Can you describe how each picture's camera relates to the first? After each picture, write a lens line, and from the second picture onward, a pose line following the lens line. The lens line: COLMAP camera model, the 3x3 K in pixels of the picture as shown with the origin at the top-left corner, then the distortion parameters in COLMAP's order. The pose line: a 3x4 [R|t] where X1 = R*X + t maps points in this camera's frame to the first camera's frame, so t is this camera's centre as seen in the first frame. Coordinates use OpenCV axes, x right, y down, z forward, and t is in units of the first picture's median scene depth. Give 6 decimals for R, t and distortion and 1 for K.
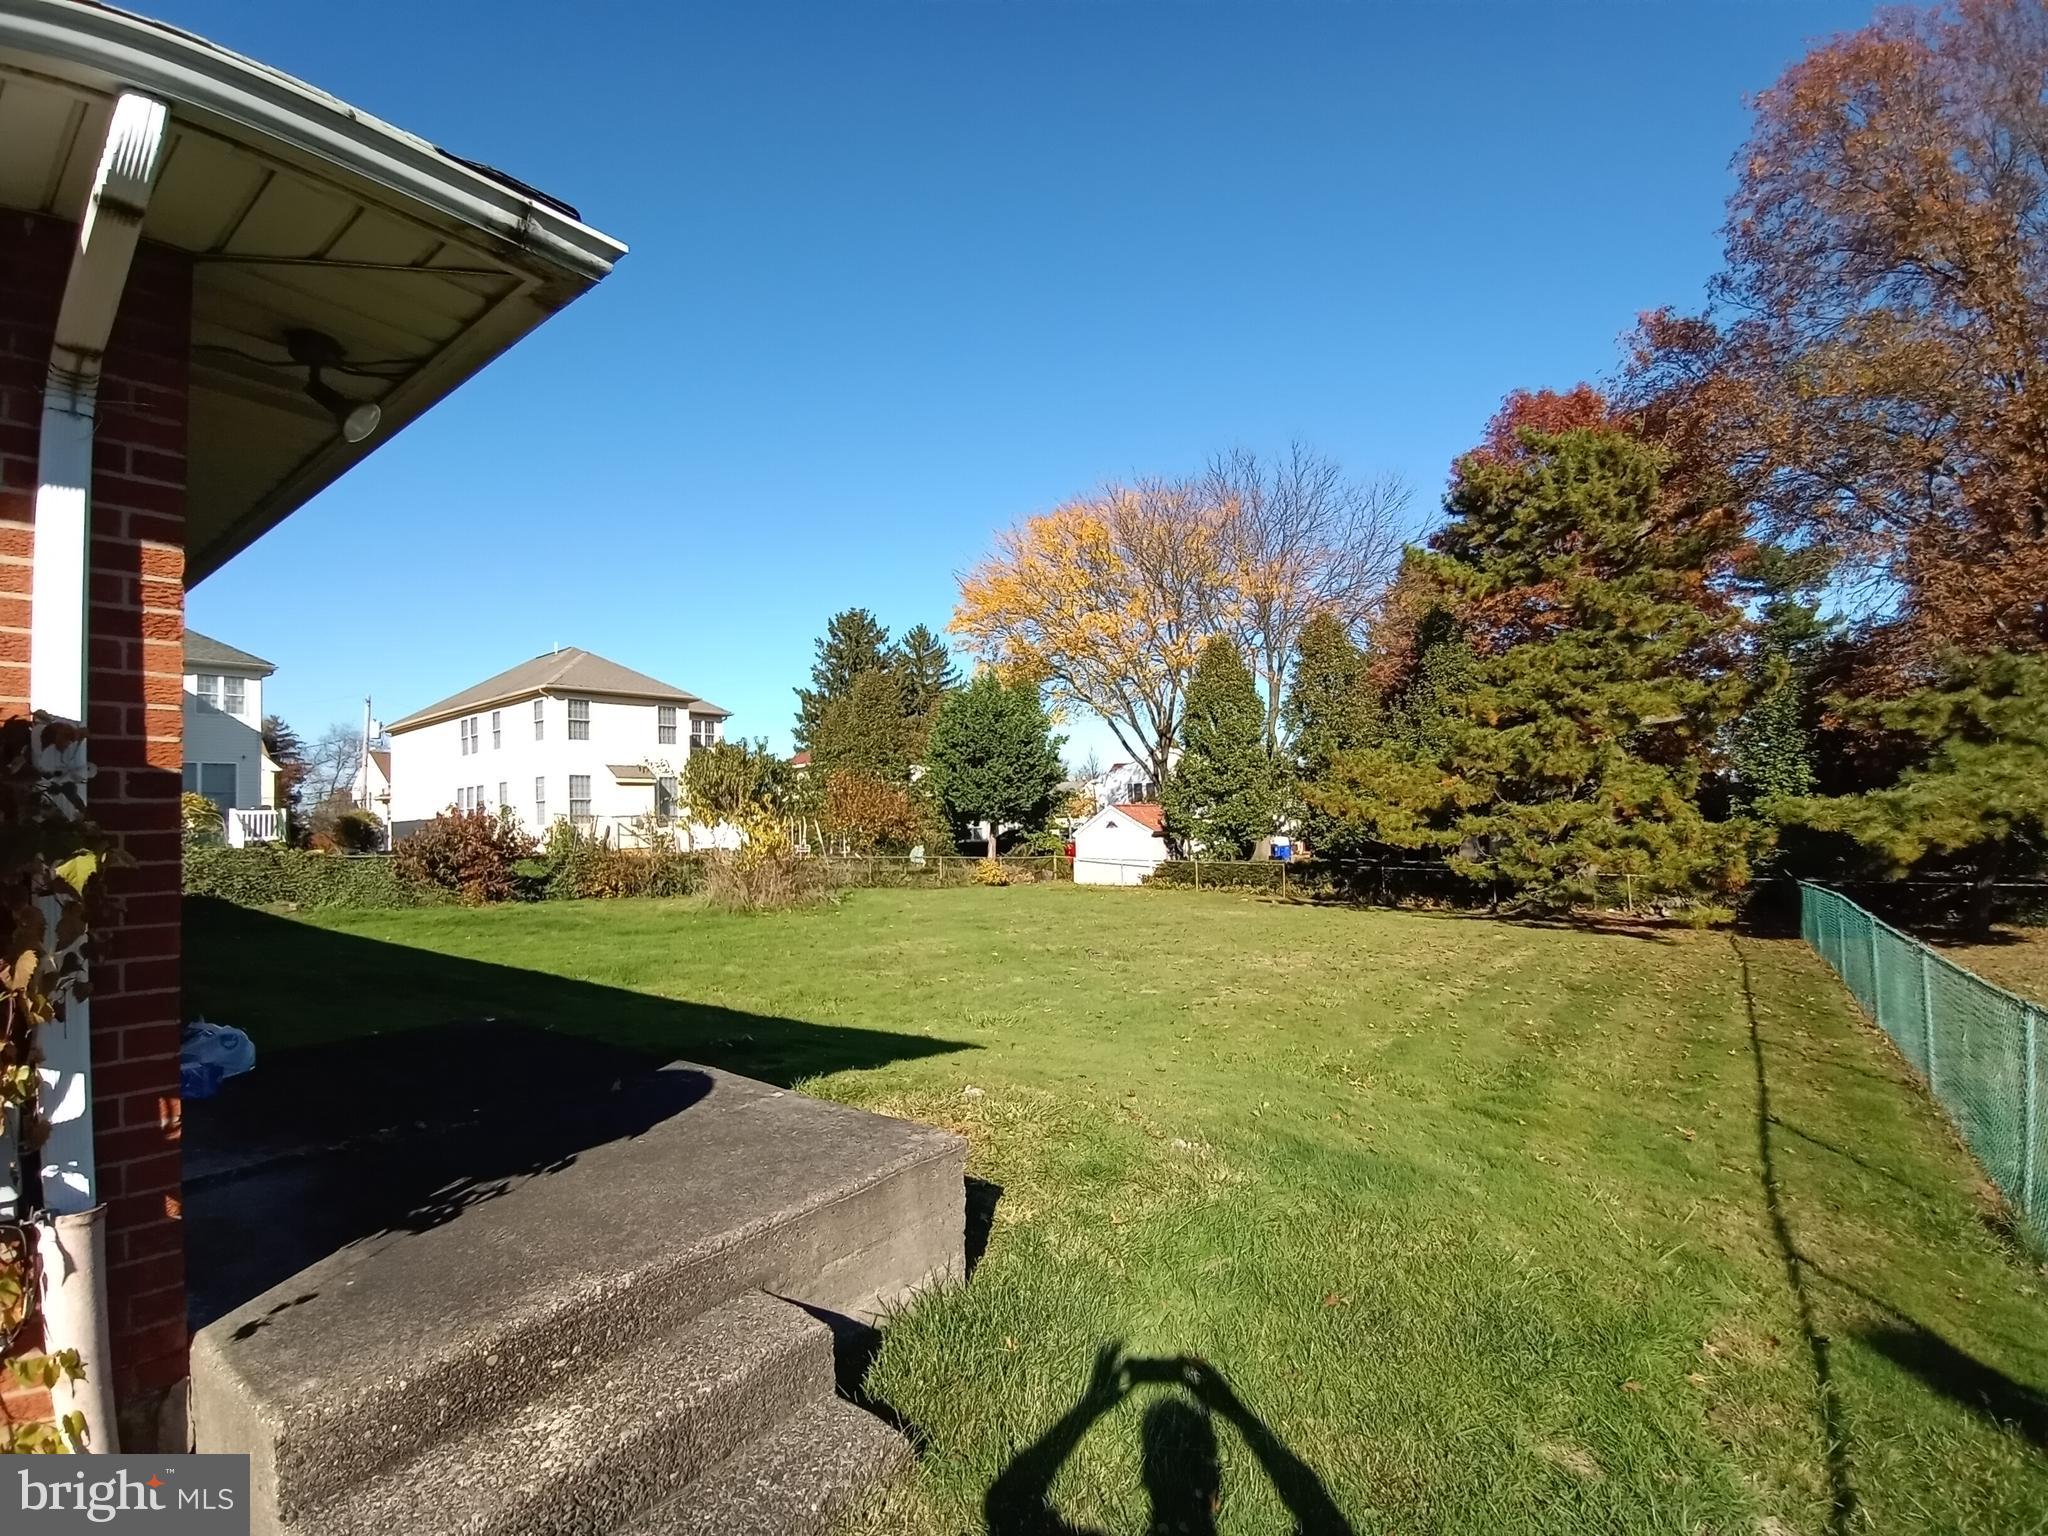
lens RADIAL K [[919.1, 0, 1024.0], [0, 919.1, 768.0], [0, 0, 1]] dist [-0.011141, -0.000258]
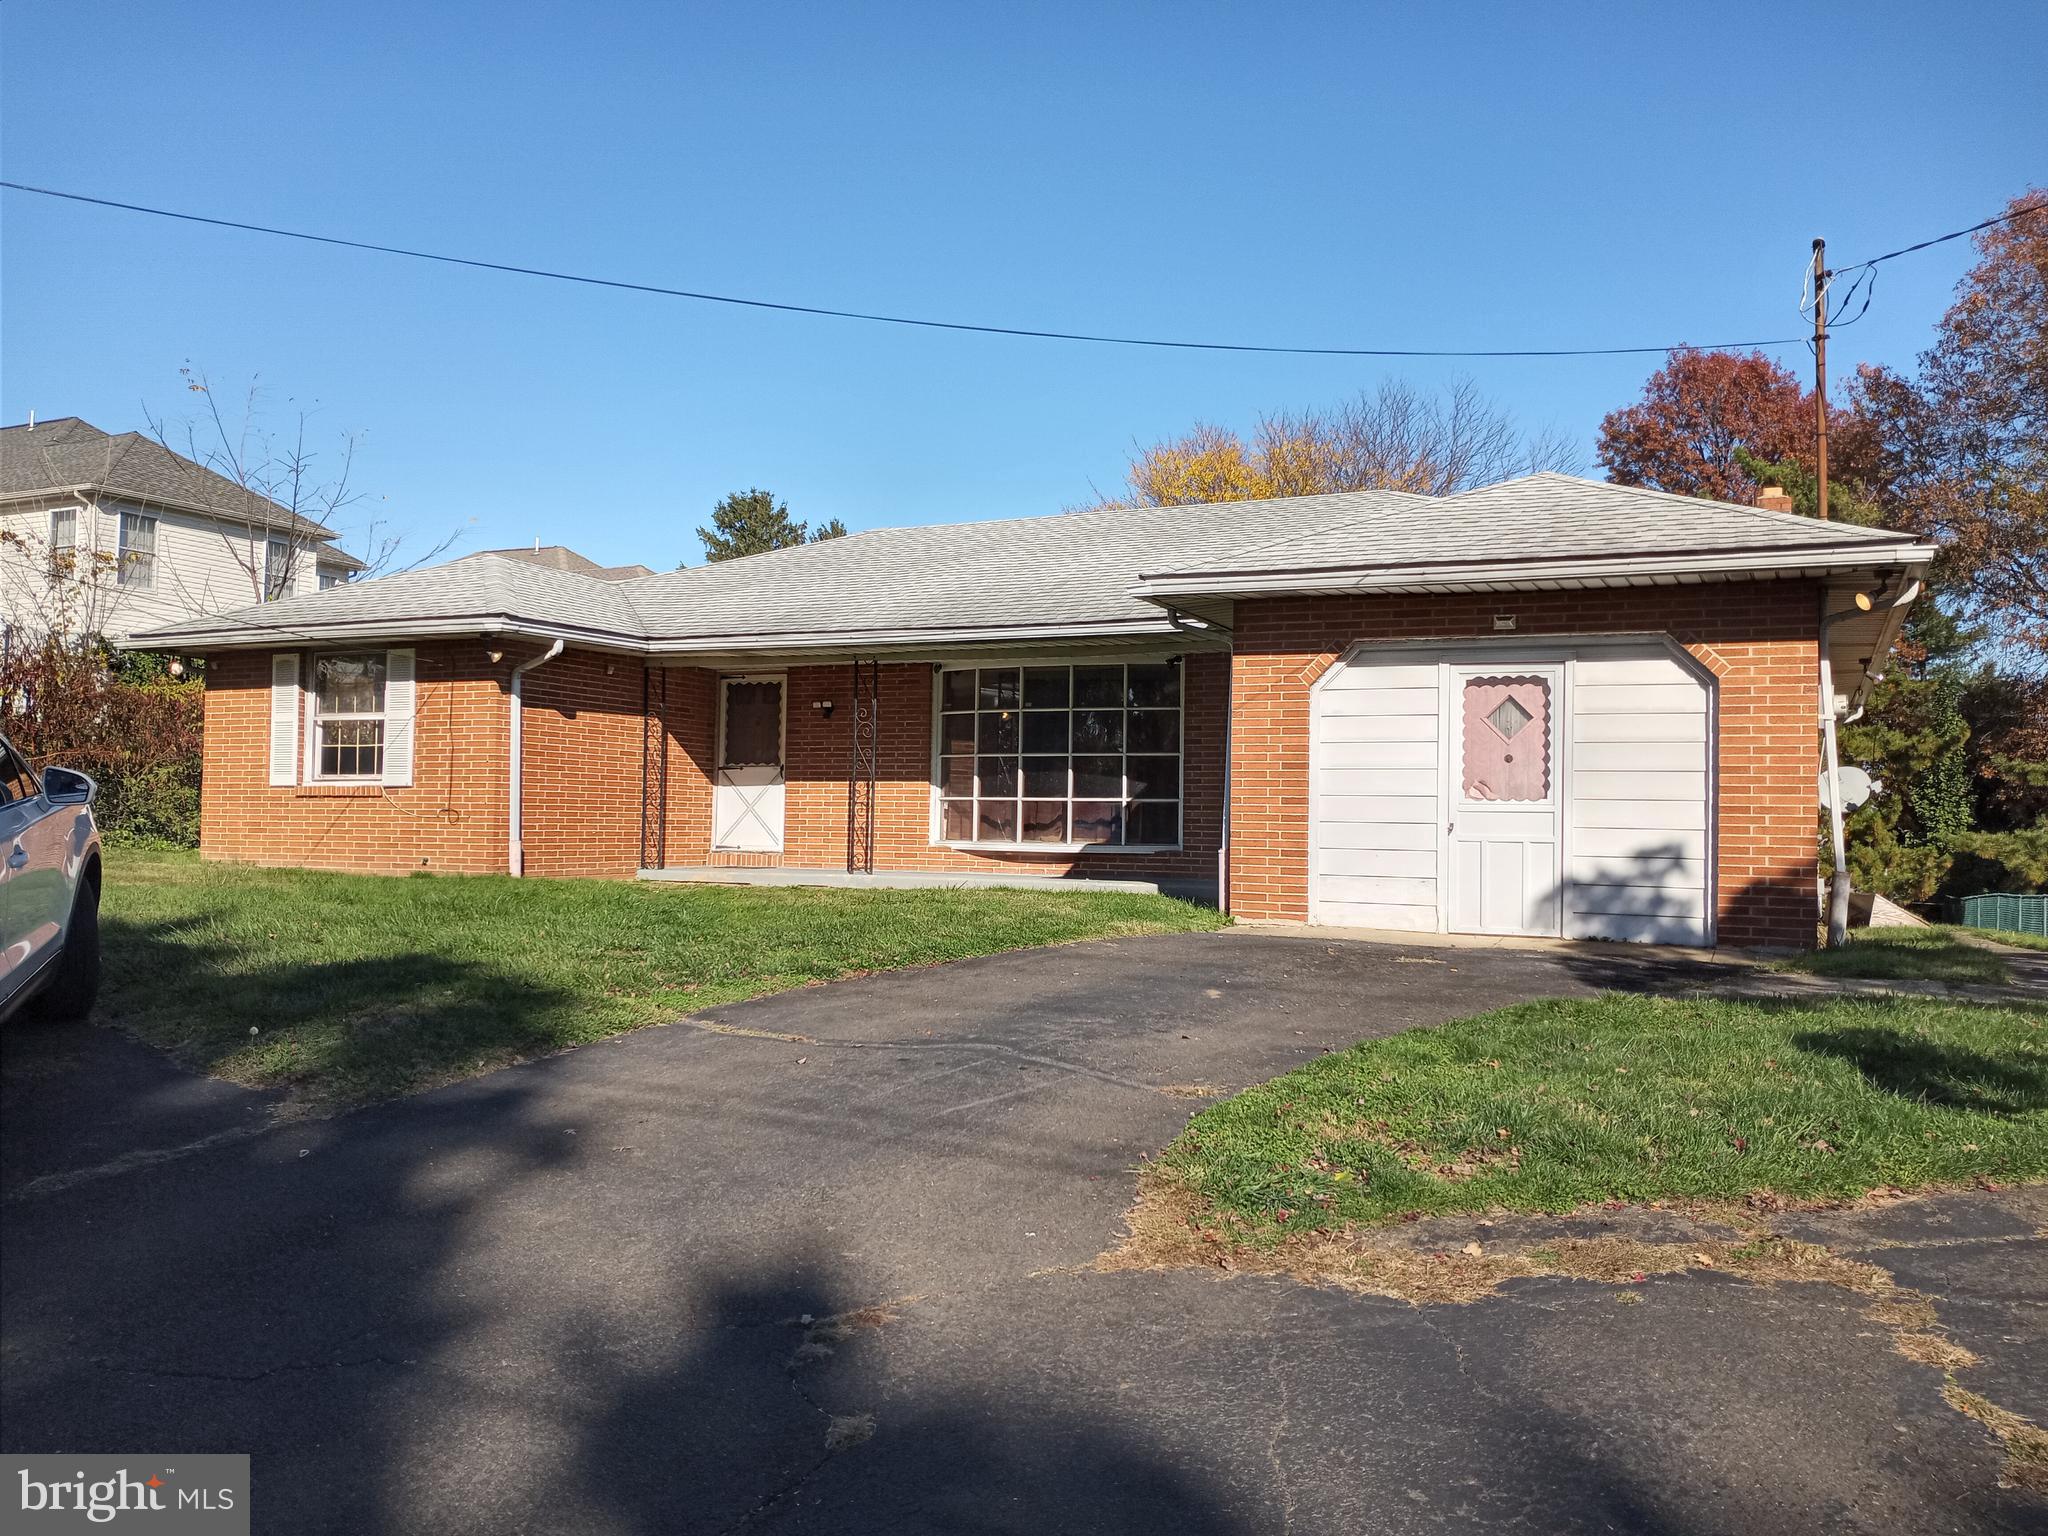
lens RADIAL K [[1659.5, 0, 1024.0], [0, 1659.5, 768.0], [0, 0, 1]] dist [0.120120, -0.220850]
pose [[0.970717, 0.069164, 0.230056, -0.849834], [-0.073946, 0.997187, 0.012220, 0.009338], [-0.228563, -0.028874, 0.973101, -0.857780]]
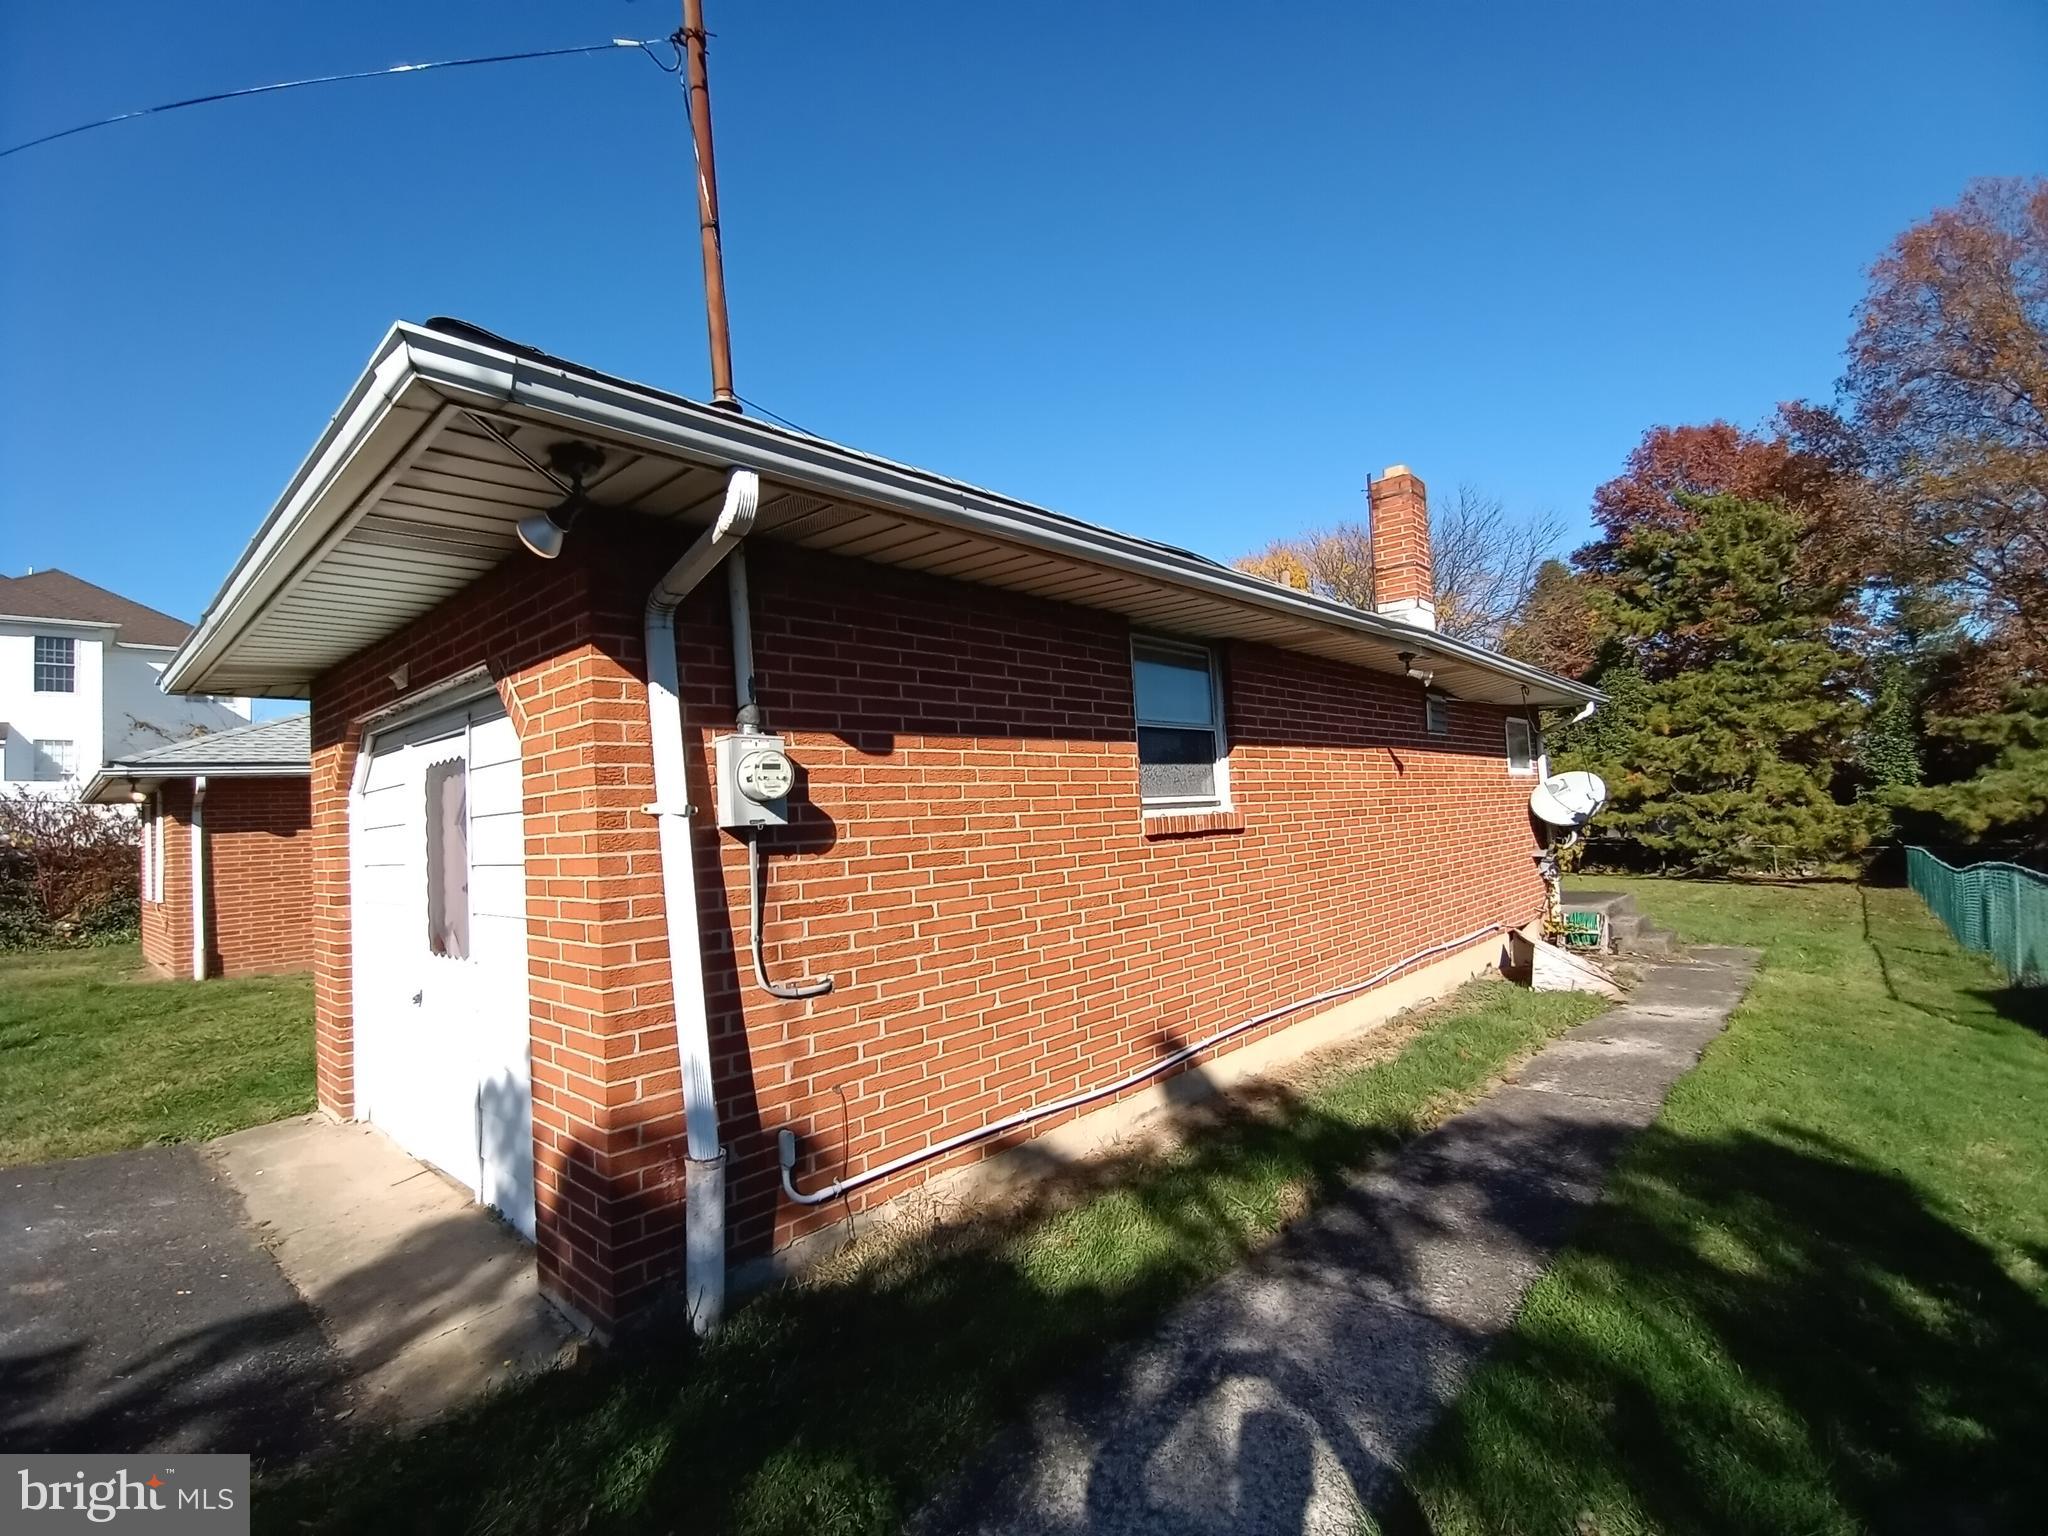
lens RADIAL K [[922.2, 0, 1024.0], [0, 922.2, 768.0], [0, 0, 1]] dist [0.042649, -0.036626]
pose [[0.997084, -0.015065, -0.074810, -0.356171], [0.015963, 0.999807, 0.011417, -0.031276], [0.074624, -0.012578, 0.997132, -0.475435]]
